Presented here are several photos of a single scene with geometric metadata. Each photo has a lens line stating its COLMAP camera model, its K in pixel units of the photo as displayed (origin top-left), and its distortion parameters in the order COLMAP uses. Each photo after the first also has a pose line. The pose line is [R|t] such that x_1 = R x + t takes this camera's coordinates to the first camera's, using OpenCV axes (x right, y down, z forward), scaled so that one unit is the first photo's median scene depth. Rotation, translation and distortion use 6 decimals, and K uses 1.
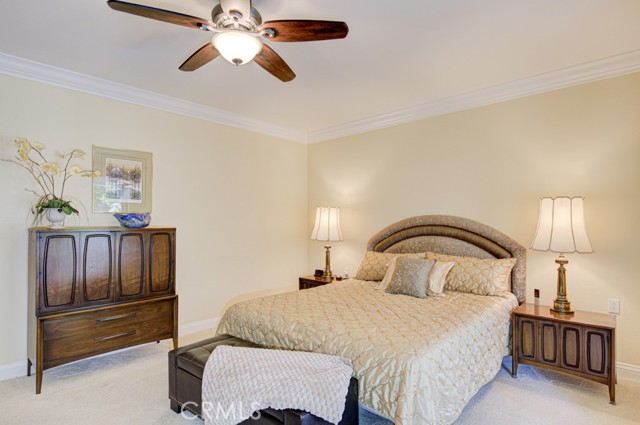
lens RADIAL K [[353.2, 0, 321.0], [0, 353.2, 214.3], [0, 0, 1]] dist [-0.001450, -0.000251]
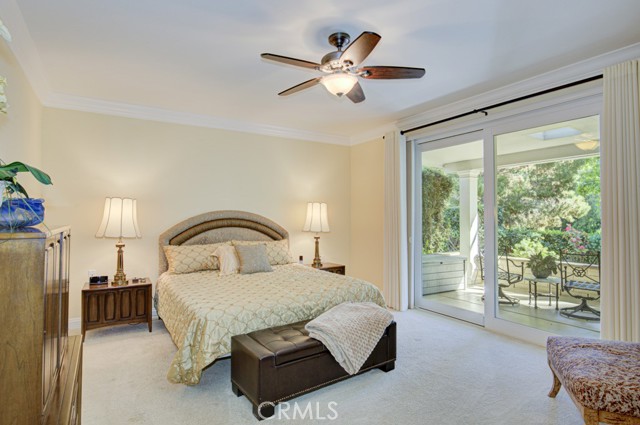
lens RADIAL K [[353.2, 0, 321.0], [0, 353.2, 214.3], [0, 0, 1]] dist [-0.001450, -0.000251]
pose [[0.251595, 0.006868, 0.967808, -0.815910], [-0.022265, 0.999751, -0.001307, 0.009945], [-0.967576, -0.021220, 0.251685, 0.386801]]
